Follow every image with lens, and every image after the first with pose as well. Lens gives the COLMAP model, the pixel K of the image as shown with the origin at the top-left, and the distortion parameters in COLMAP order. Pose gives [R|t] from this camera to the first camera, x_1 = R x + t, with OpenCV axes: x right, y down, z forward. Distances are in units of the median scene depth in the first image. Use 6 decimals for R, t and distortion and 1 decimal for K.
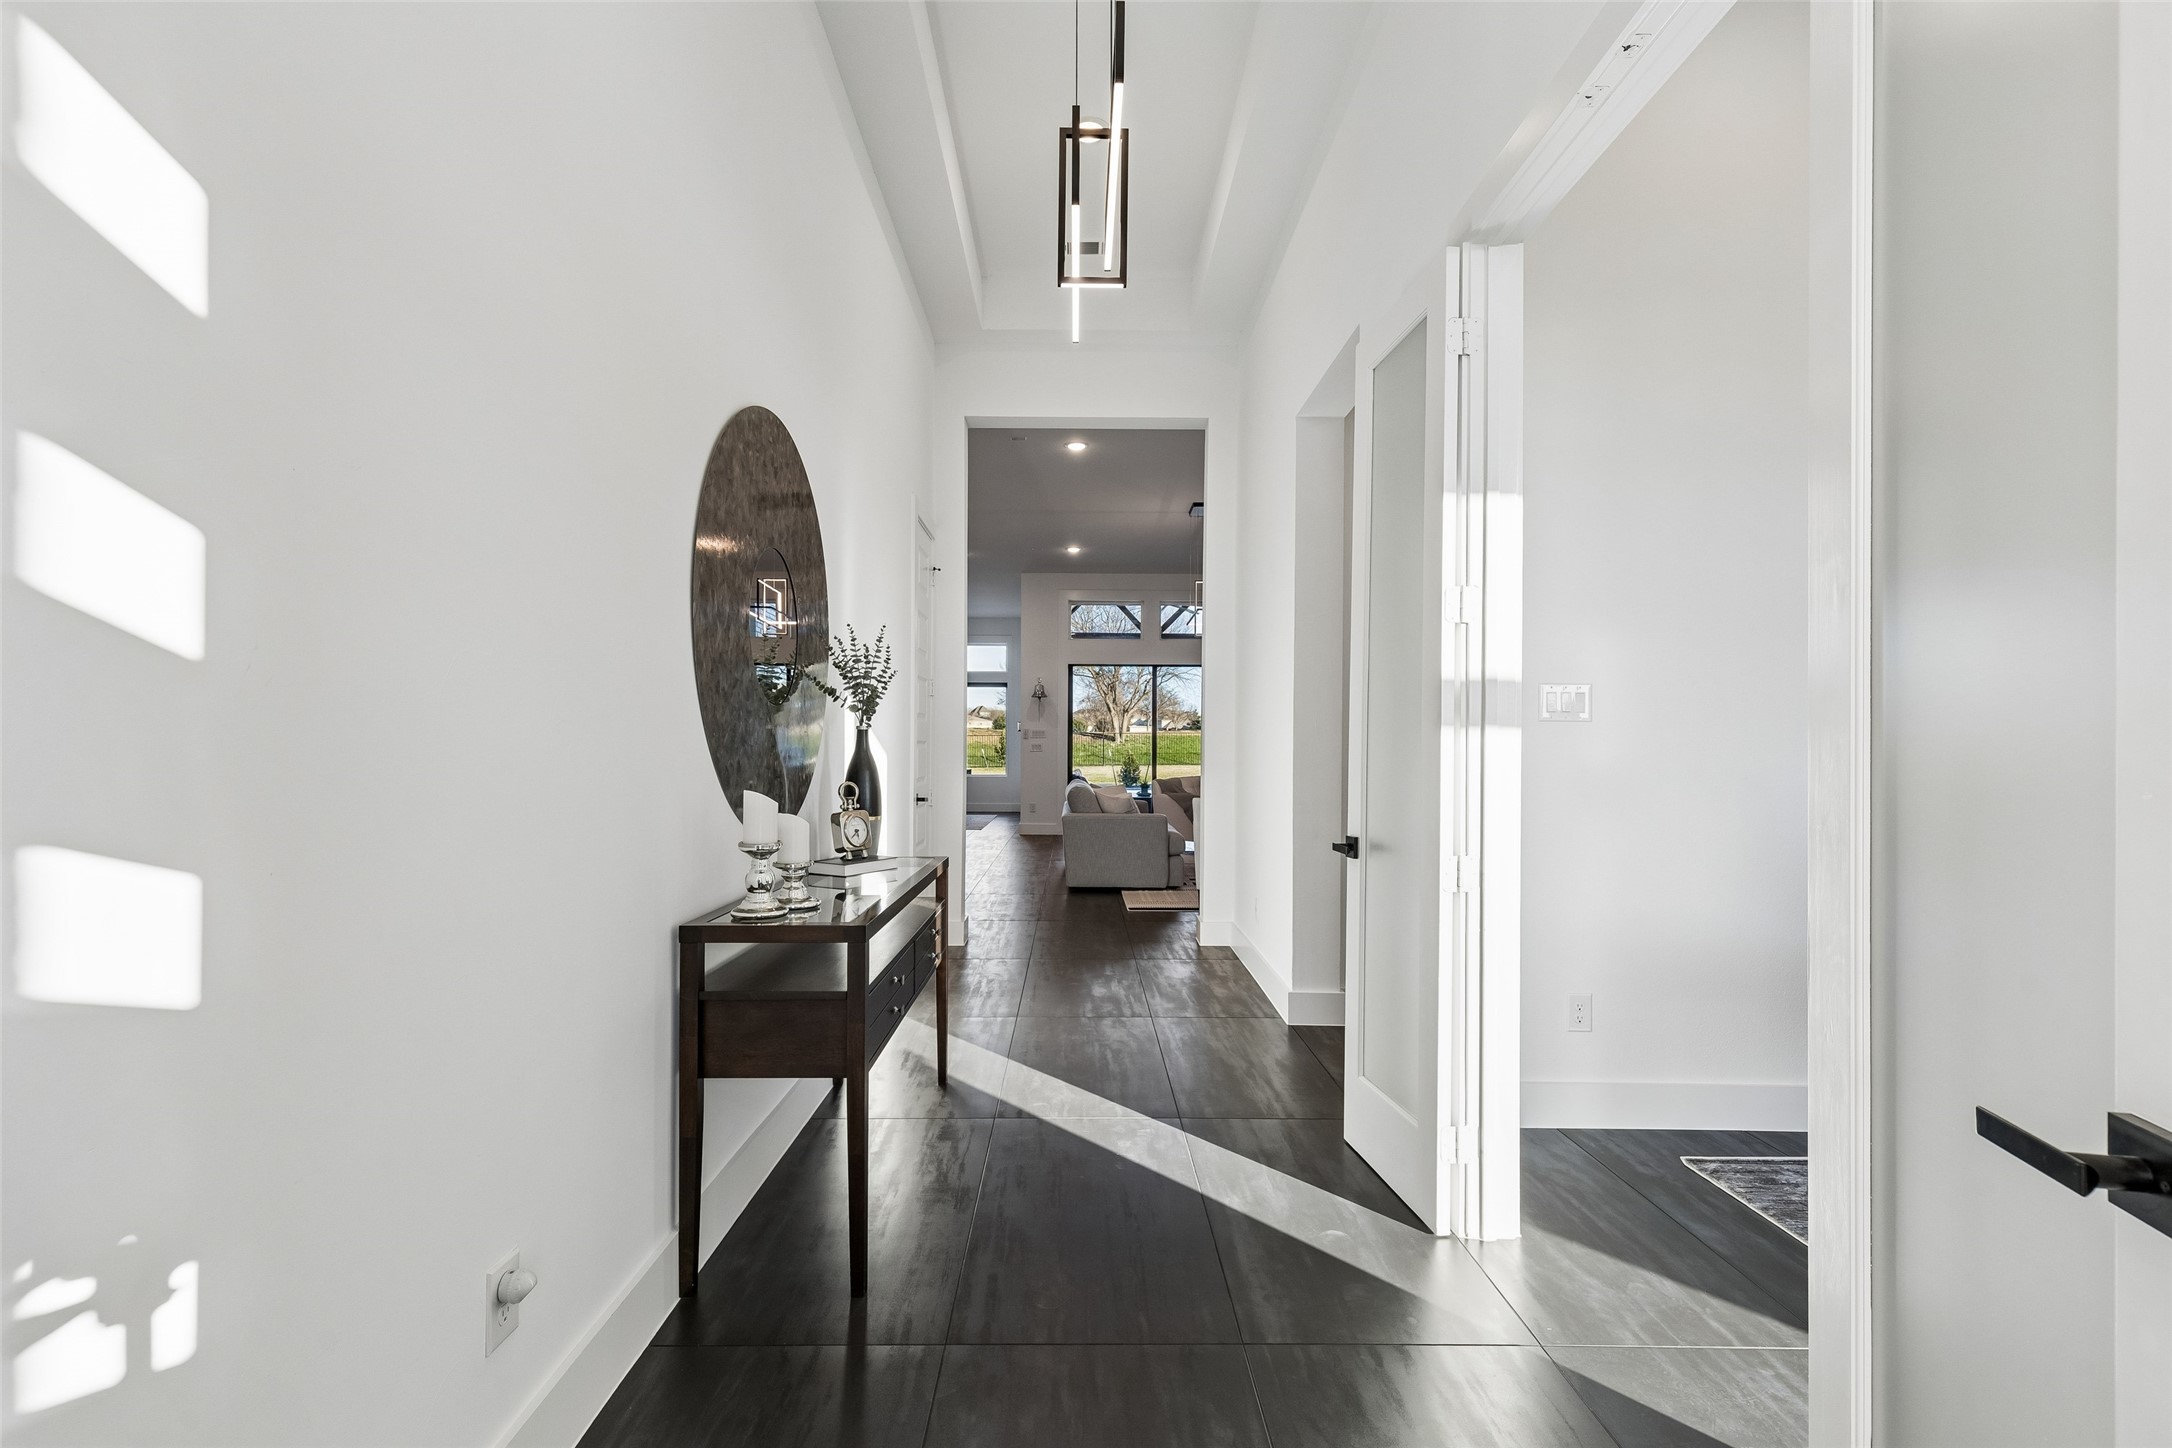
lens RADIAL K [[982.5, 0, 1084.5], [0, 982.5, 735.3], [0, 0, 1]] dist [0.002881, 0.000286]
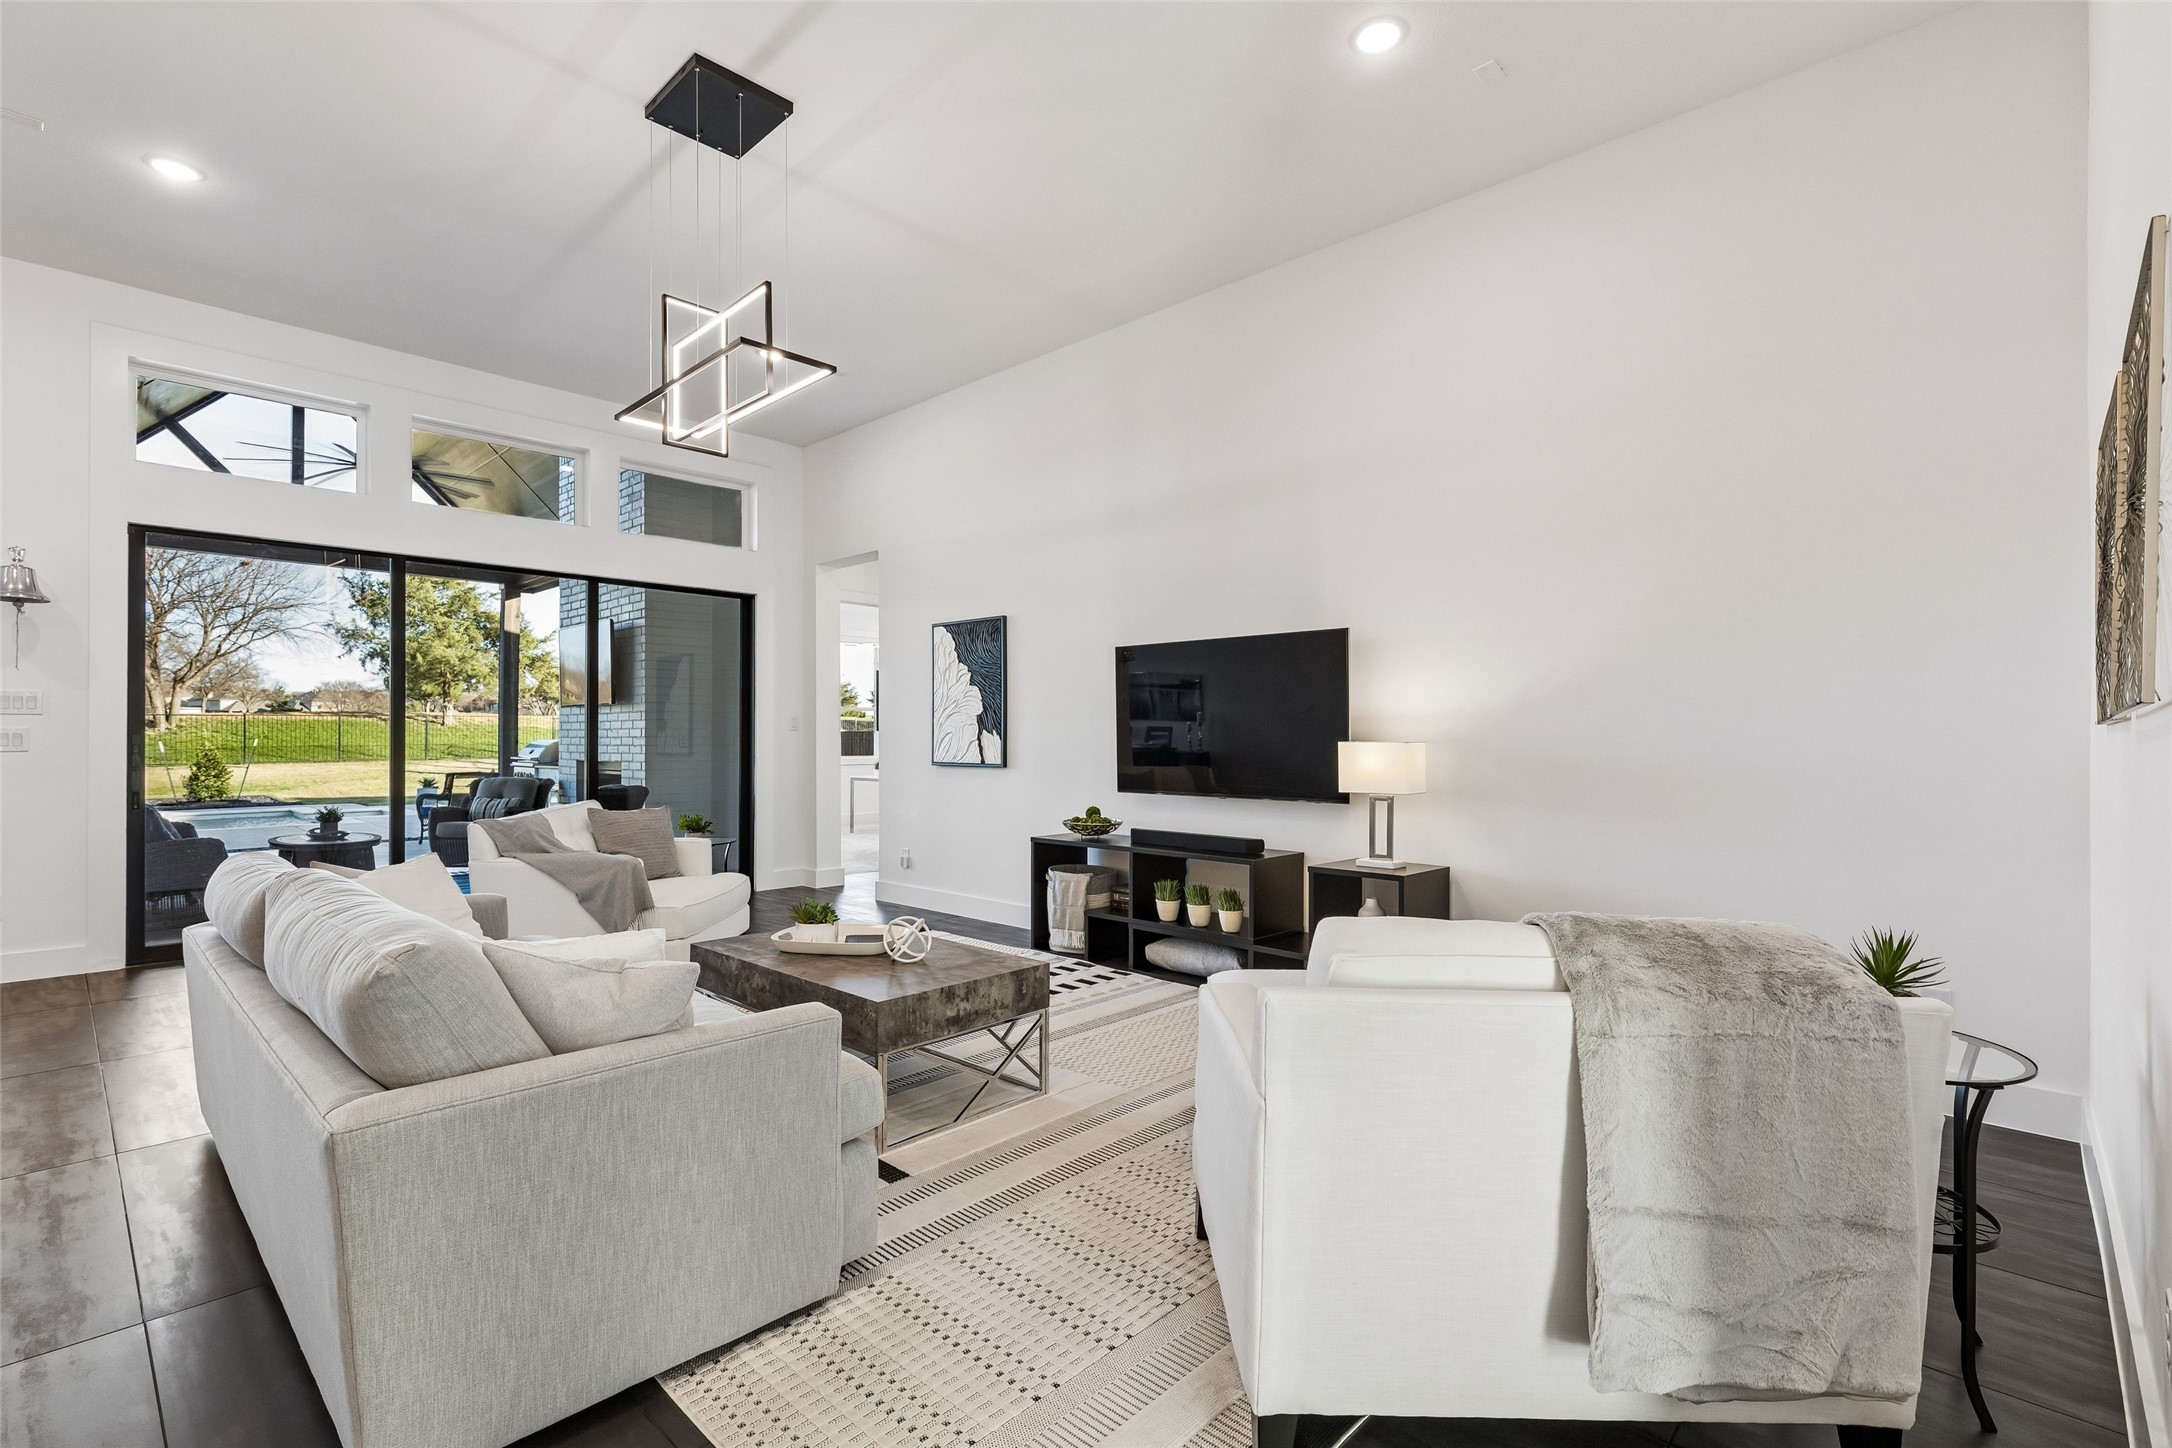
lens RADIAL K [[982.5, 0, 1087.0], [0, 982.5, 734.3], [0, 0, 1]] dist [0.002881, 0.000286]
pose [[0.691941, -0.002708, 0.721949, -0.019338], [-0.004952, 0.999952, 0.008497, 0.002221], [-0.721937, -0.009455, 0.691894, 0.260176]]
